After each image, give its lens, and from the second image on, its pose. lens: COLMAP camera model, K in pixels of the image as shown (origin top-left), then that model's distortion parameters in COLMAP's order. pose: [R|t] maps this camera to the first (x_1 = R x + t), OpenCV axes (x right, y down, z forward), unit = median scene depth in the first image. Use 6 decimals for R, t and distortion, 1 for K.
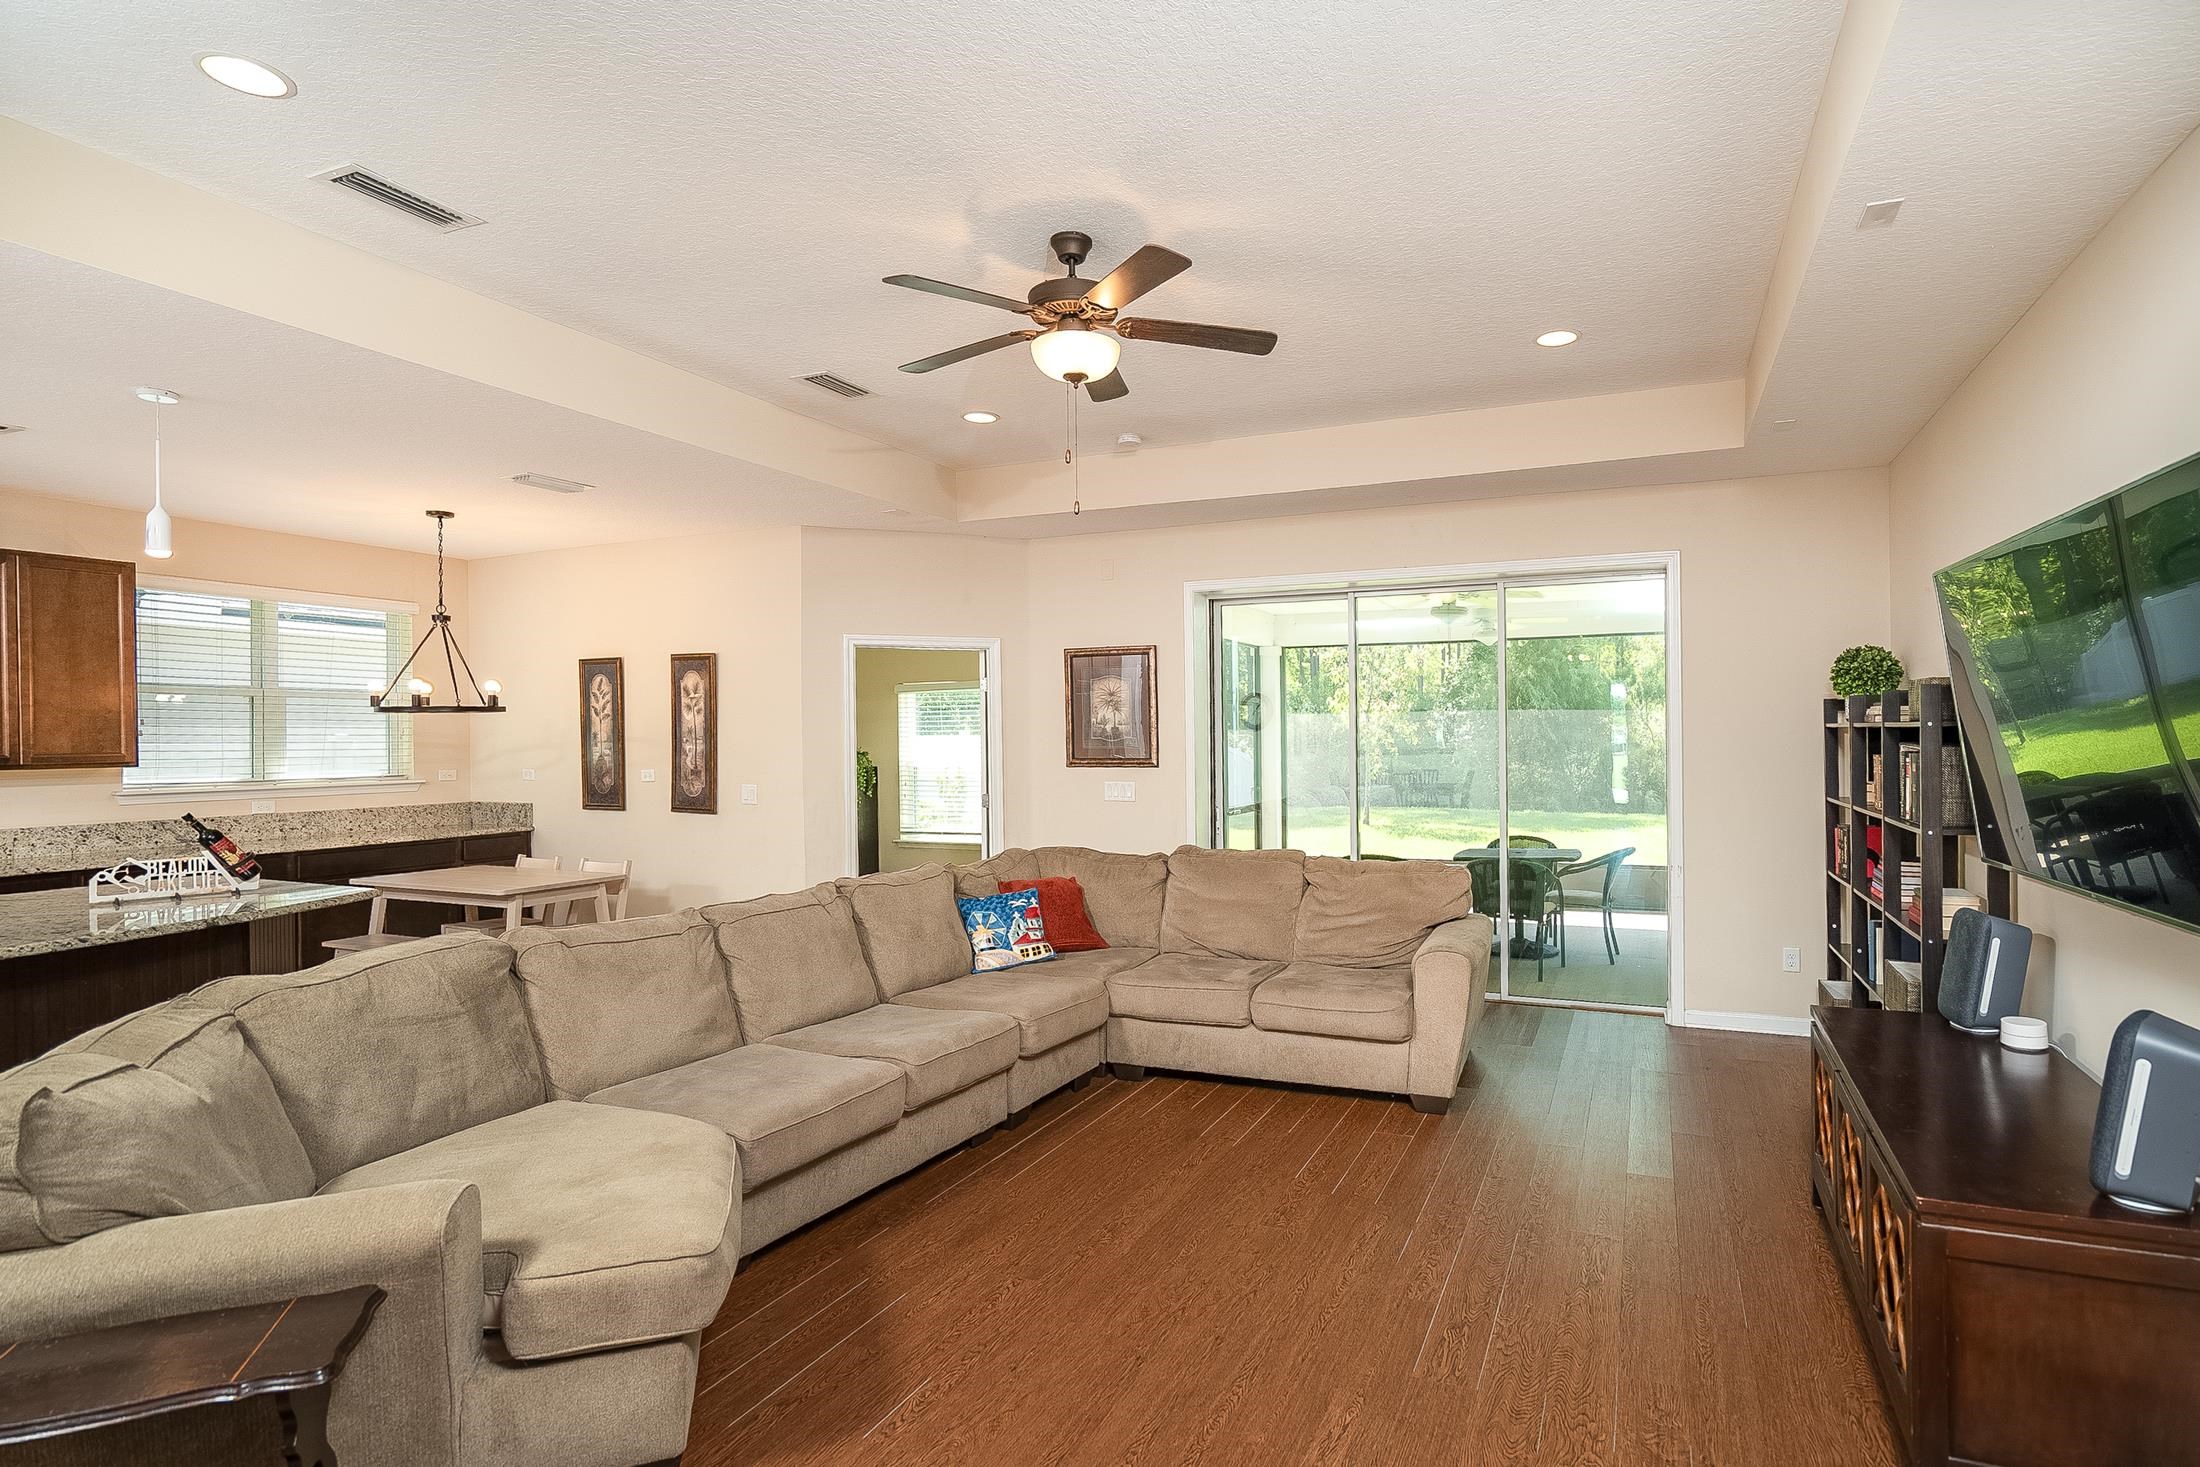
lens RADIAL K [[1131.1, 0, 1183.7], [0, 1131.1, 736.6], [0, 0, 1]] dist [-0.003709, -0.000840]
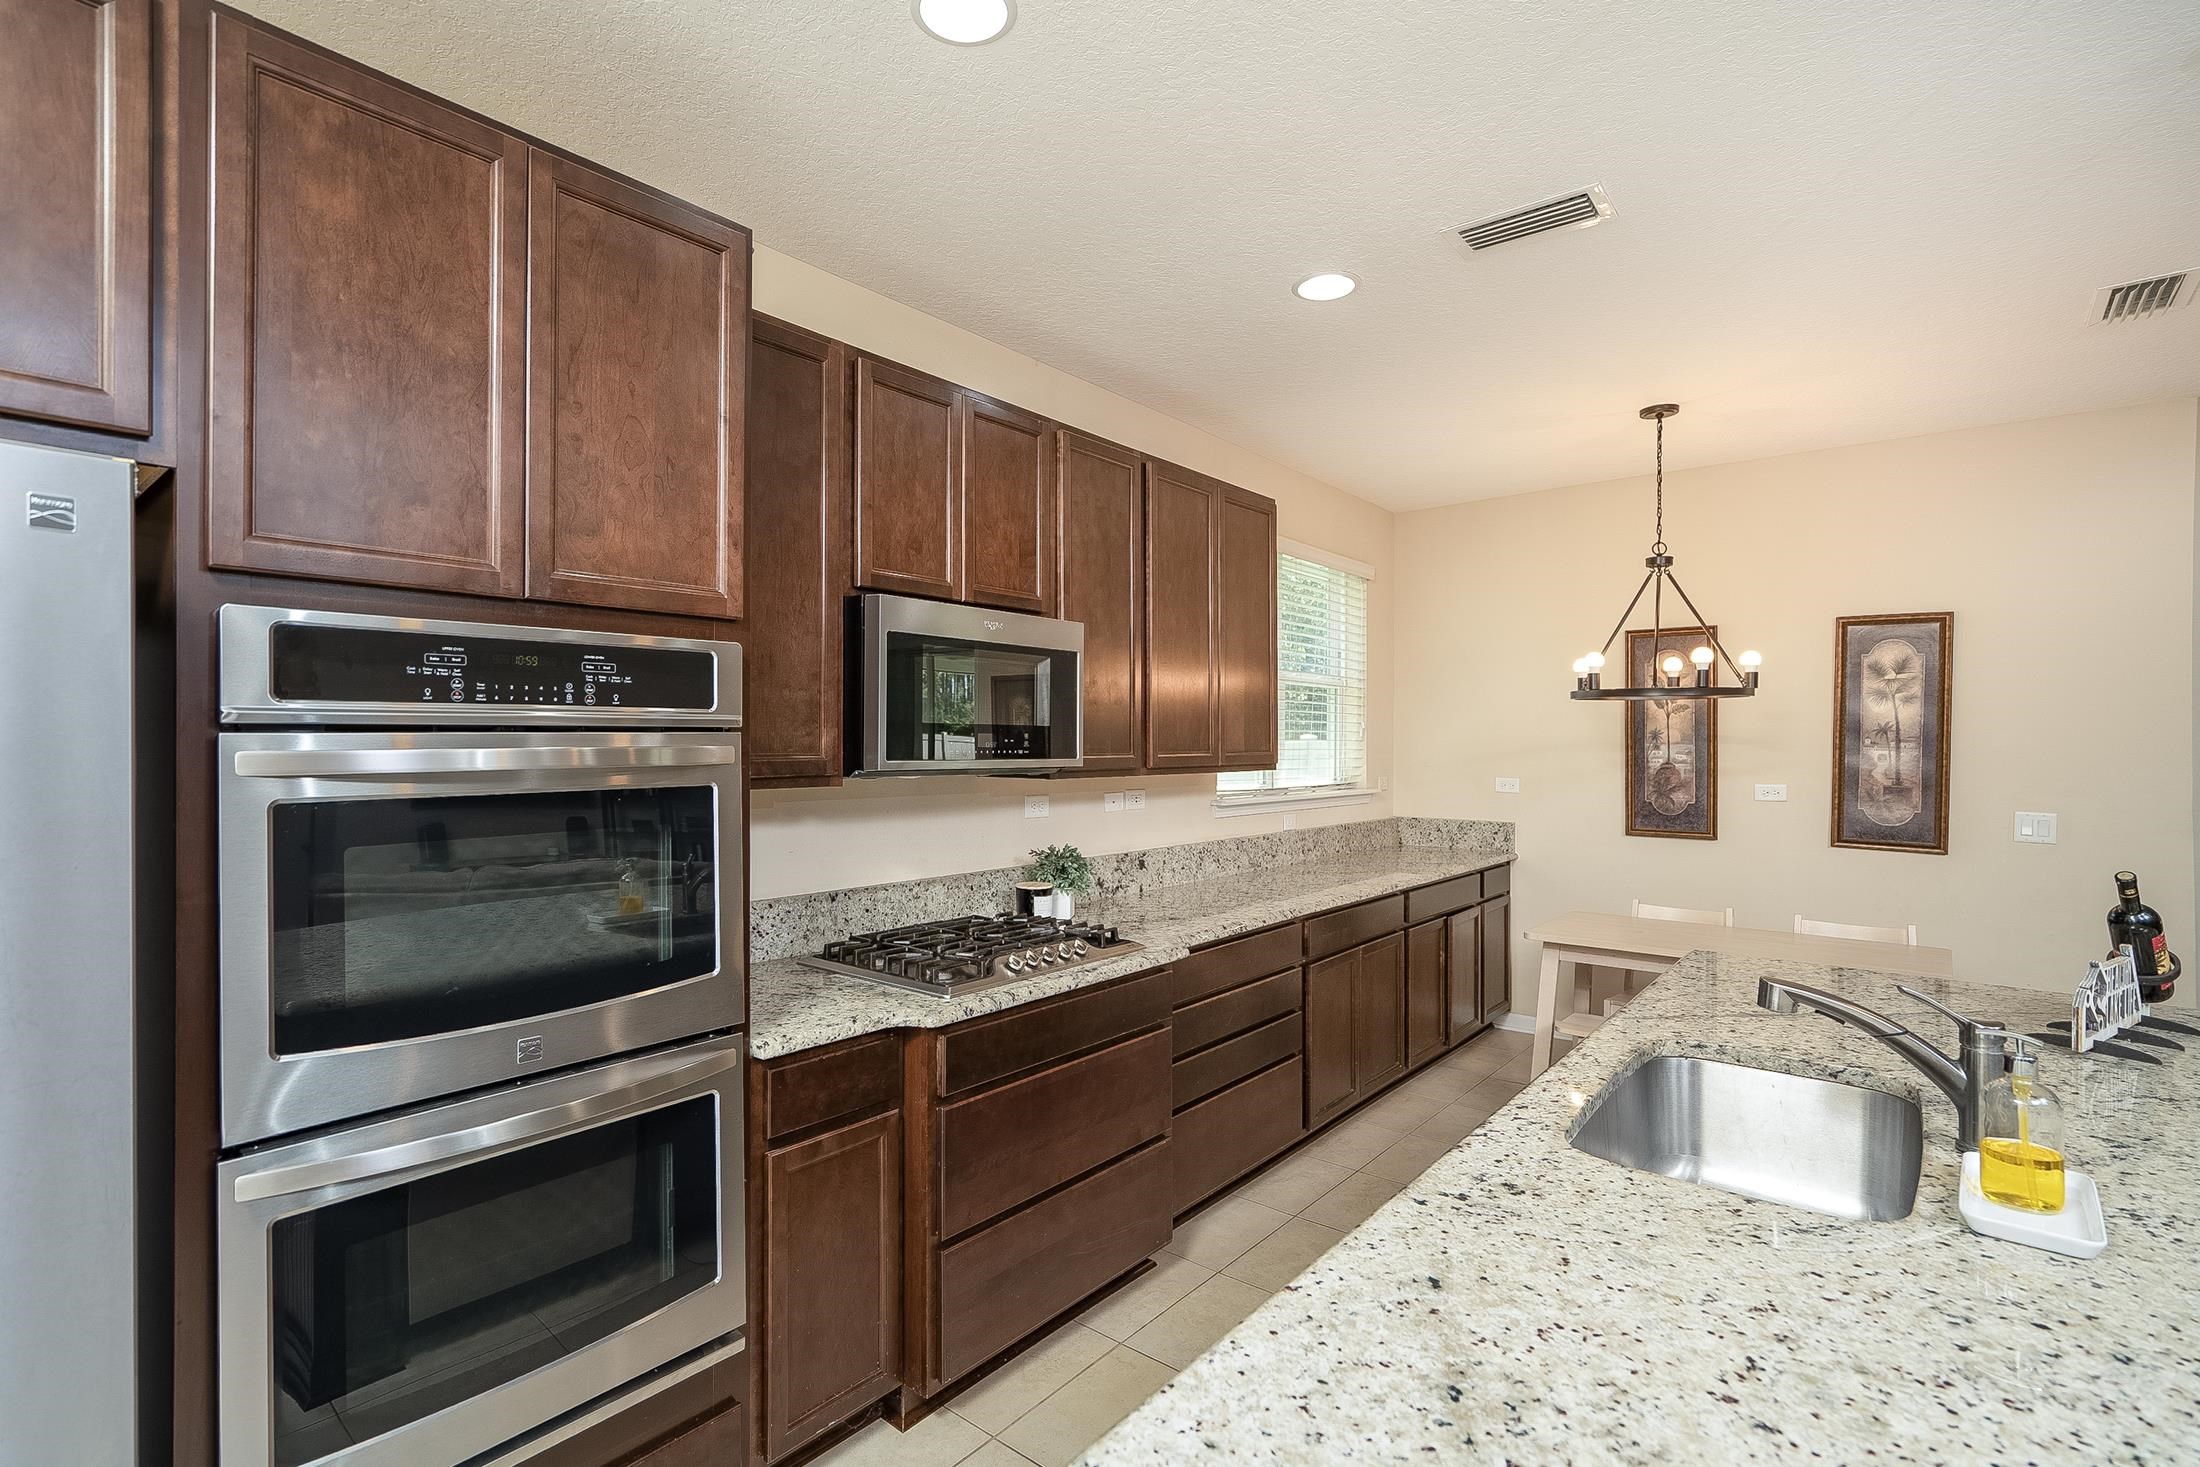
lens RADIAL K [[993.6, 0, 898.6], [0, 993.6, 739.5], [0, 0, 1]] dist [0.023252, -0.033180]
pose [[0.939063, 0.008776, -0.343634, -0.979304], [-0.010217, 0.999945, -0.002384, 0.011159], [0.343594, 0.005749, 0.939101, 0.296057]]
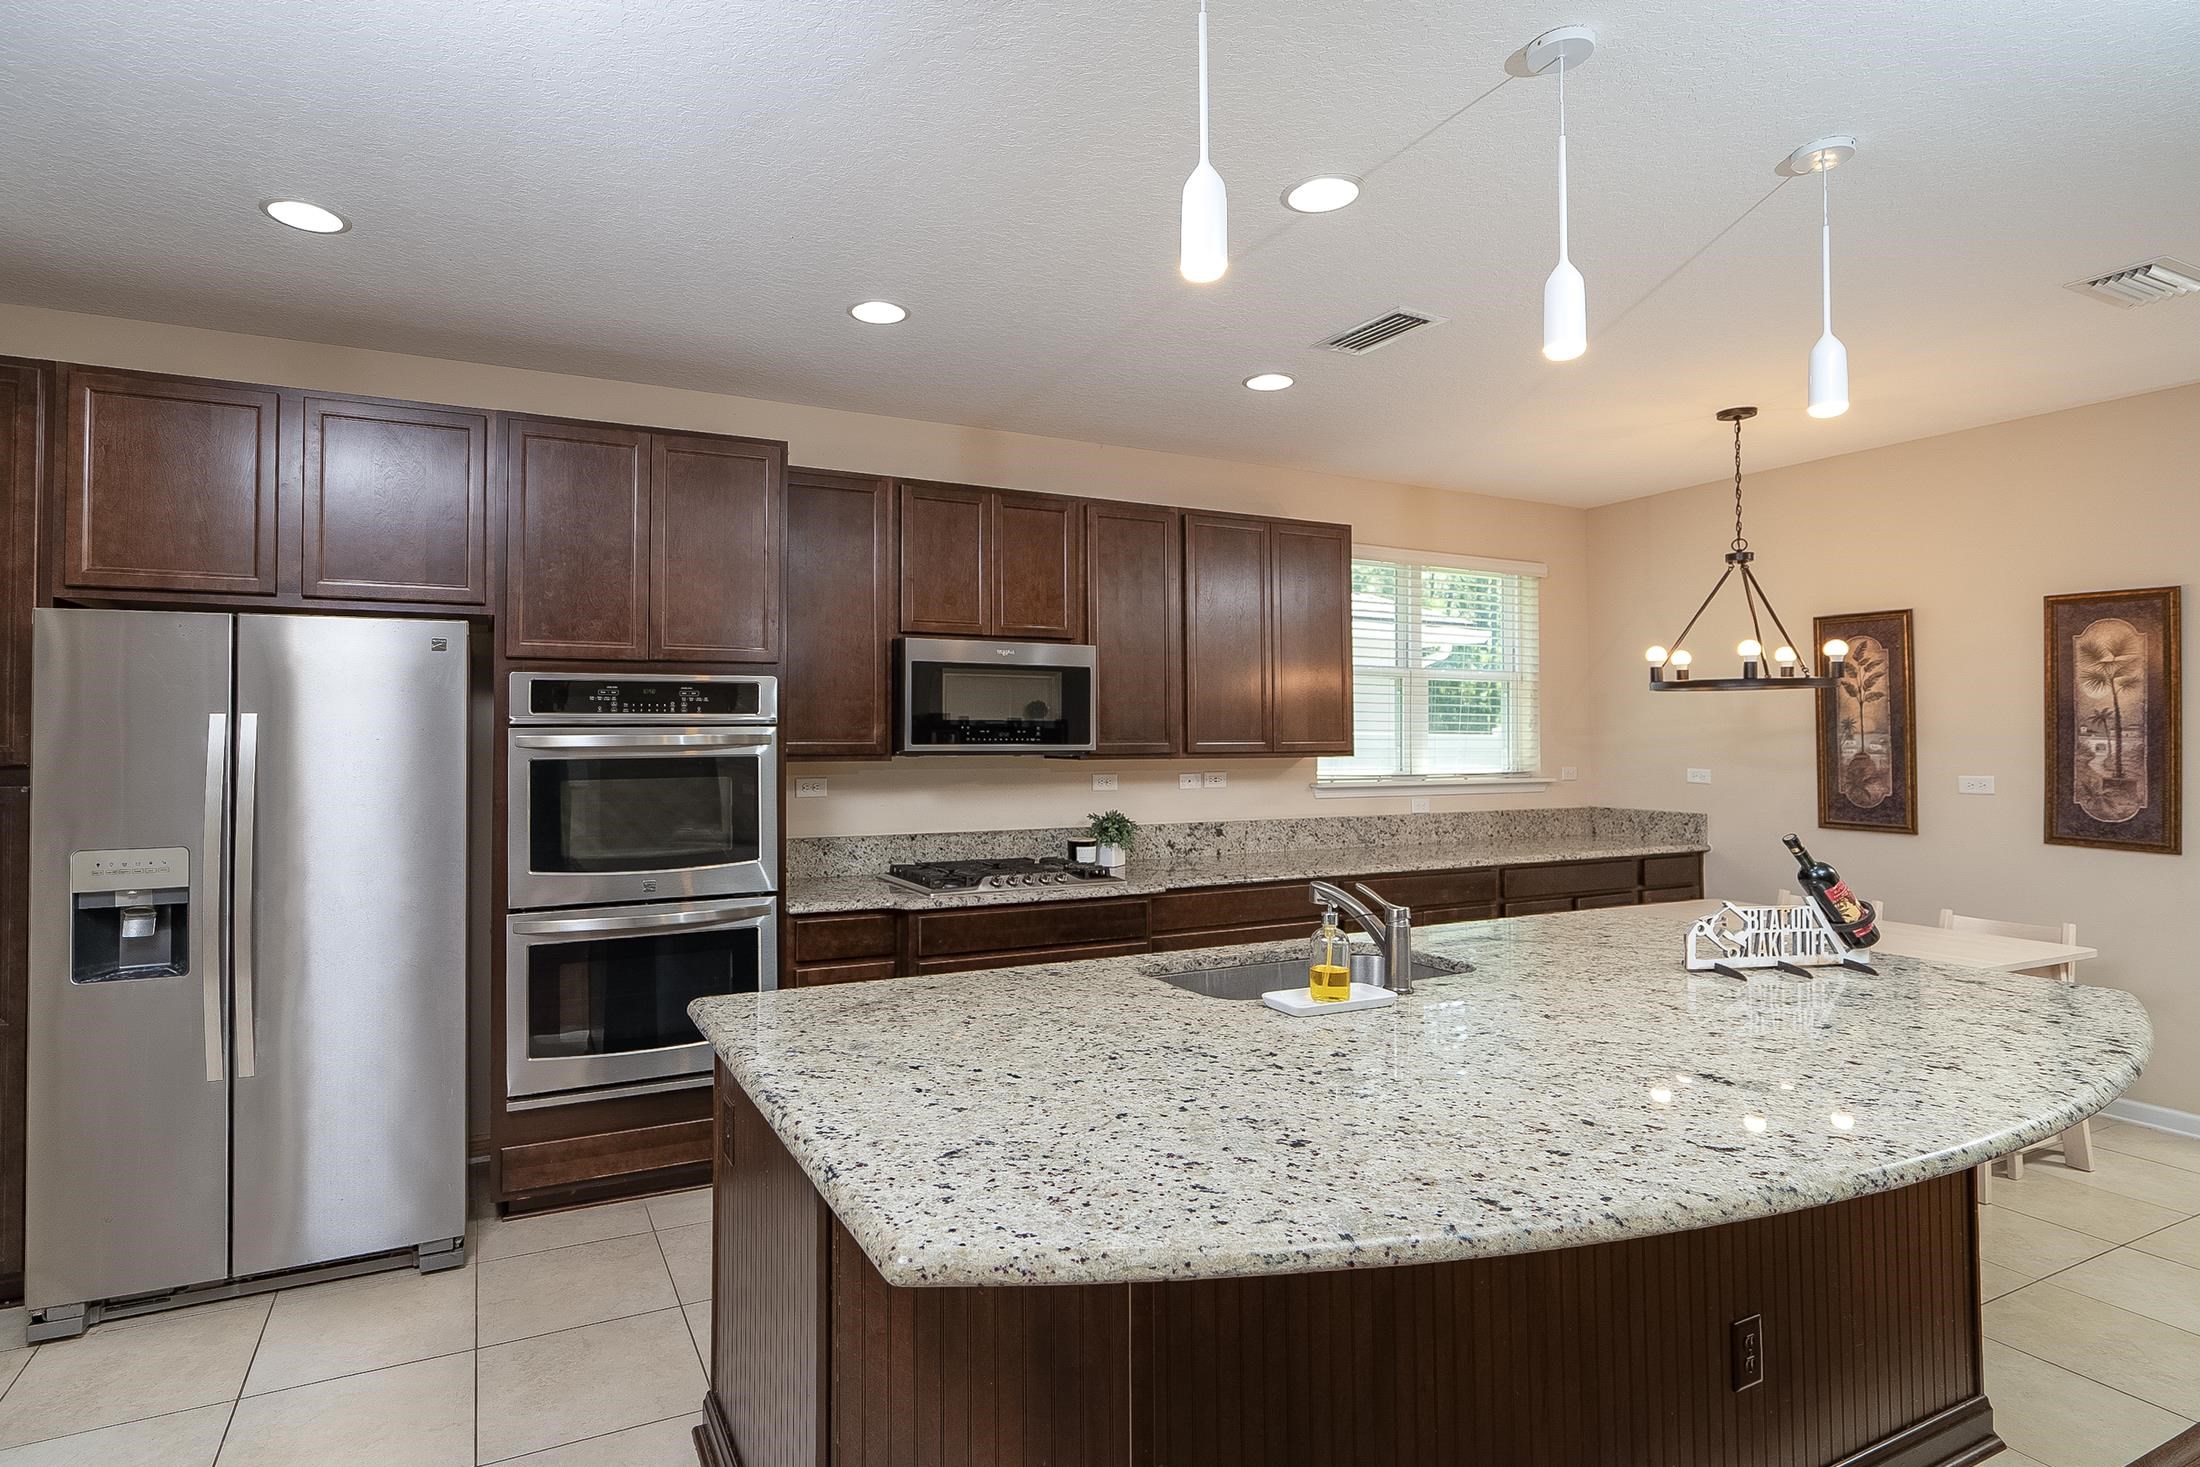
lens RADIAL K [[1030.7, 0, 967.3], [0, 1030.7, 710.9], [0, 0, 1]] dist [-0.000031, -0.000464]
pose [[0.749857, -0.008905, -0.661540, -0.655475], [-0.007525, 0.999730, -0.021987, 0.011779], [0.661558, 0.021465, 0.749587, 0.207222]]
